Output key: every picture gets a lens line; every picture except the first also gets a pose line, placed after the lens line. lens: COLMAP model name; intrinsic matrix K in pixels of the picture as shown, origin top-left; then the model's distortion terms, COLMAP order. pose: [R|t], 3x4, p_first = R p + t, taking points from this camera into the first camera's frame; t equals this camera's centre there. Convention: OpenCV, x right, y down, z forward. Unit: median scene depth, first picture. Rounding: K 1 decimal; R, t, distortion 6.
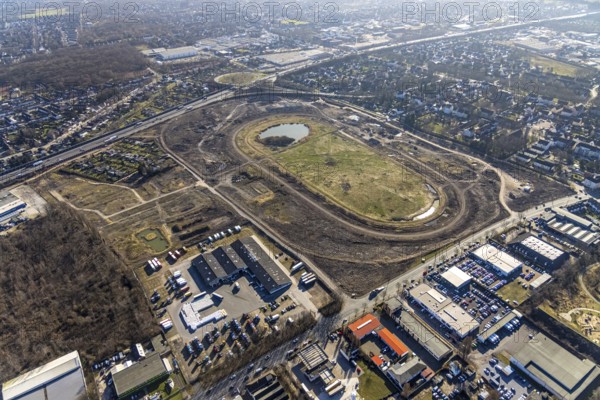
lens RADIAL K [[394.2, 0, 298.6], [0, 394.2, 199.2], [0, 0, 1]] dist [0.002679, 0.001021]
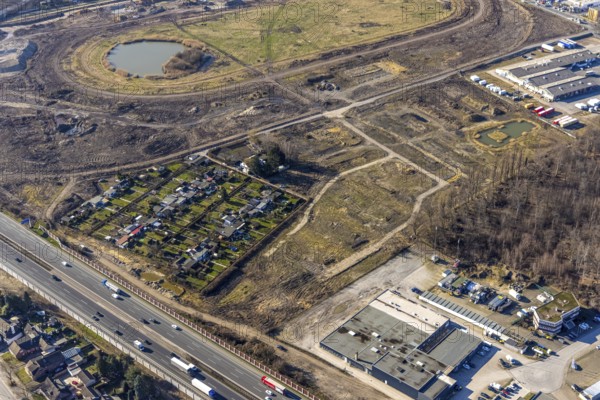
lens RADIAL K [[869.9, 0, 309.0], [0, 869.9, 199.7], [0, 0, 1]] dist [0.006433, 0.021334]
pose [[0.087436, -0.475692, 0.875255, -1.374304], [0.562511, 0.748715, 0.350725, -0.396314], [-0.822154, 0.461674, 0.333046, 0.706746]]
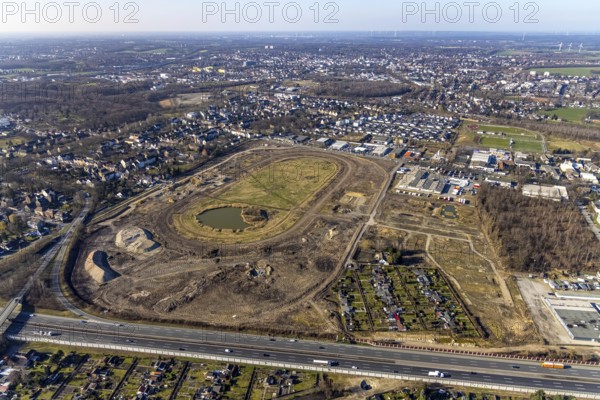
lens RADIAL K [[406.1, 0, 297.7], [0, 406.1, 197.3], [0, 0, 1]] dist [0.002565, 0.001588]
pose [[-0.488519, -0.306038, 0.817123, -1.001673], [0.493745, 0.675166, 0.548057, -0.757428], [-0.719420, 0.671187, -0.178726, 1.306738]]
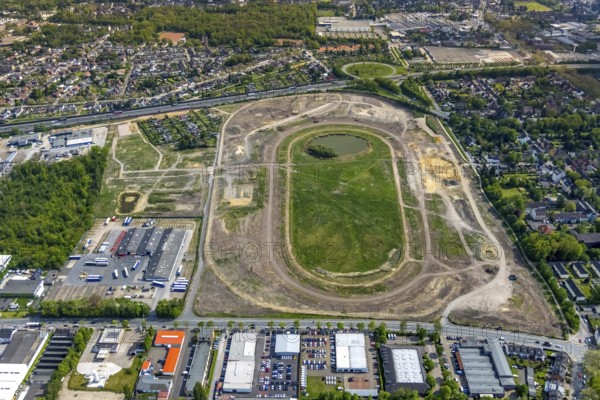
lens RADIAL K [[500.7, 0, 302.6], [0, 500.7, 199.4], [0, 0, 1]] dist [-0.014108, -0.006089]
pose [[0.816848, 0.326774, -0.475371, 0.612352], [-0.320587, 0.942256, 0.096837, -0.174374], [0.479565, 0.073297, 0.874440, -0.024760]]
